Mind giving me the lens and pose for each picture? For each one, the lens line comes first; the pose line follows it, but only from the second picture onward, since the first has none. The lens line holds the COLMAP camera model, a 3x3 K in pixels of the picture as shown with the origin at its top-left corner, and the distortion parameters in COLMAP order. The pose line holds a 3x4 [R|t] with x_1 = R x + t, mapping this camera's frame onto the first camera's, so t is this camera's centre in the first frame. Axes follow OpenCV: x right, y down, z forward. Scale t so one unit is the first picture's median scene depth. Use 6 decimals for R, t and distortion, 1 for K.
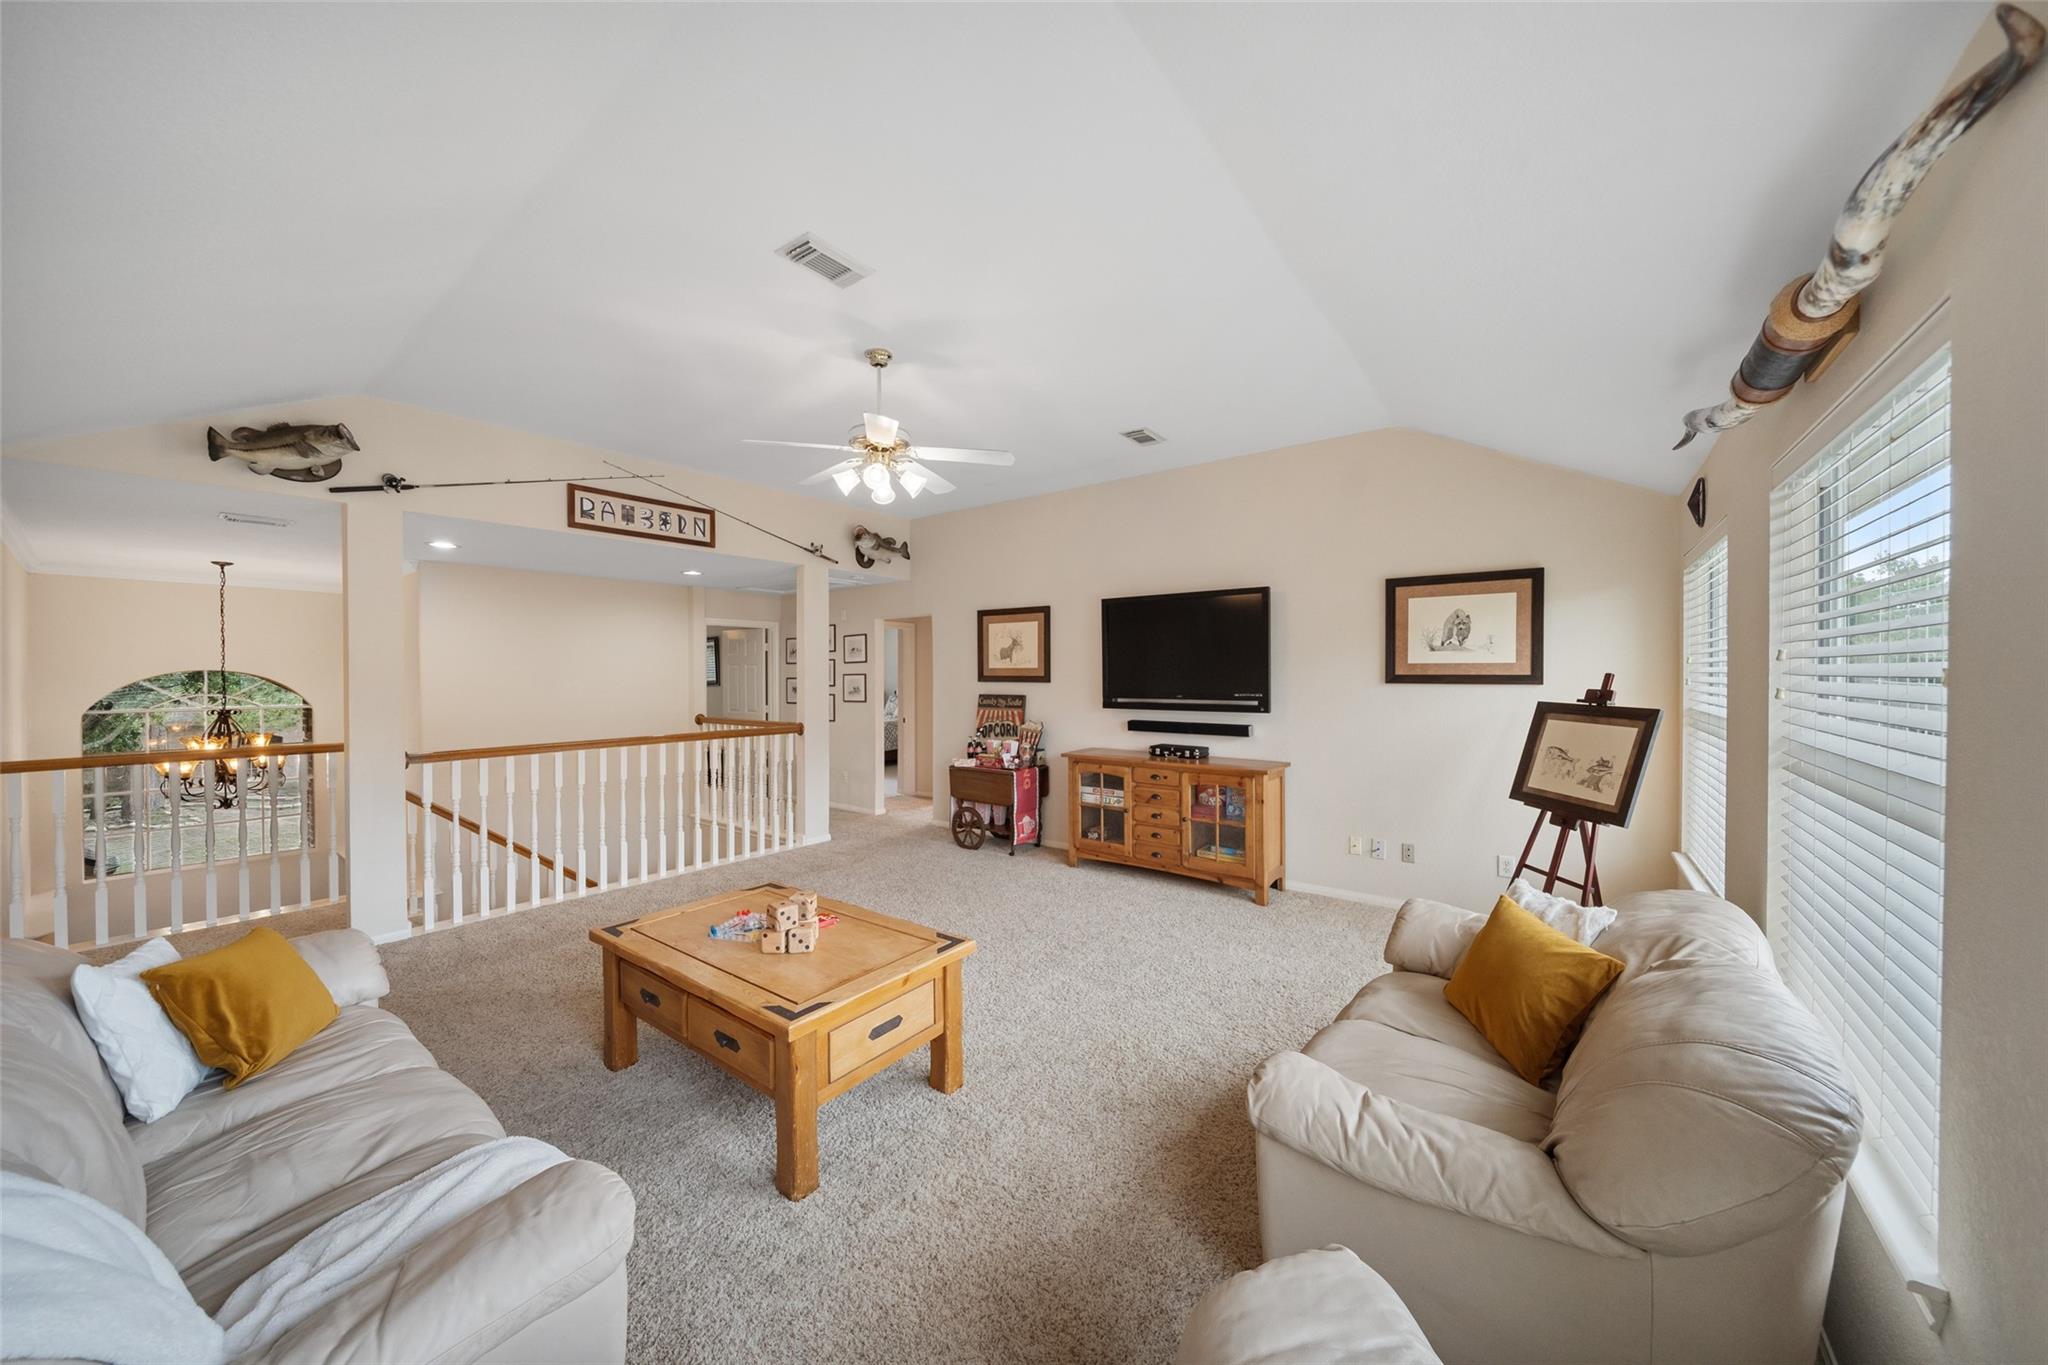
lens RADIAL K [[701.3, 0, 1029.6], [0, 701.3, 677.2], [0, 0, 1]] dist [-0.009329, 0.000592]
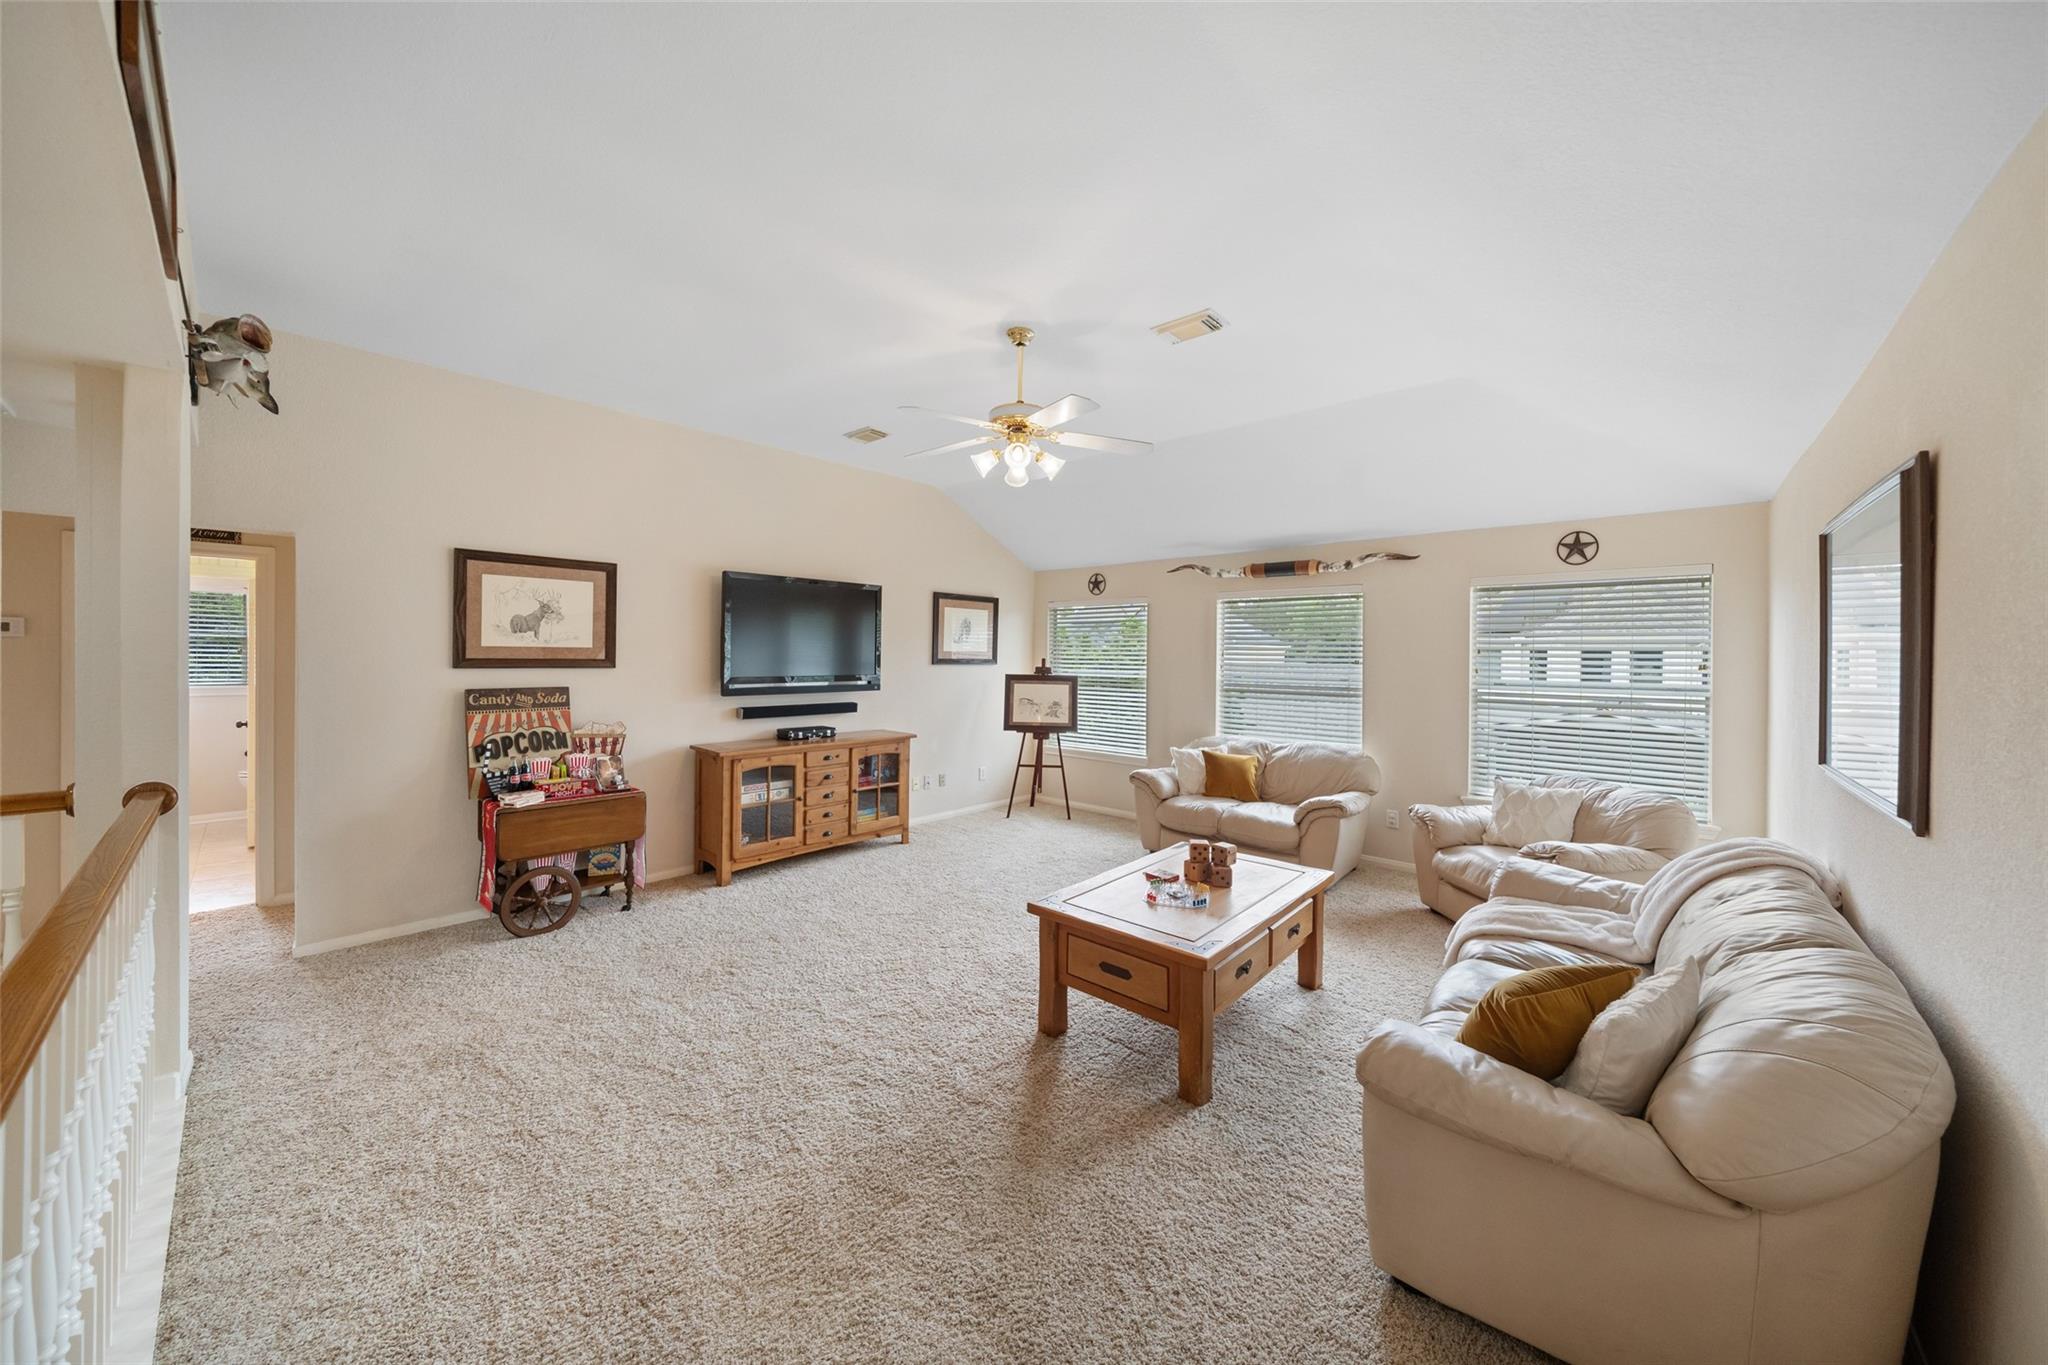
lens RADIAL K [[701.3, 0, 1030.4], [0, 701.3, 656.6], [0, 0, 1]] dist [-0.009329, 0.000592]
pose [[0.087958, -0.000585, 0.996124, -0.776158], [-0.005895, 0.999982, 0.001108, -0.009048], [-0.996107, -0.005969, 0.087953, 0.584109]]
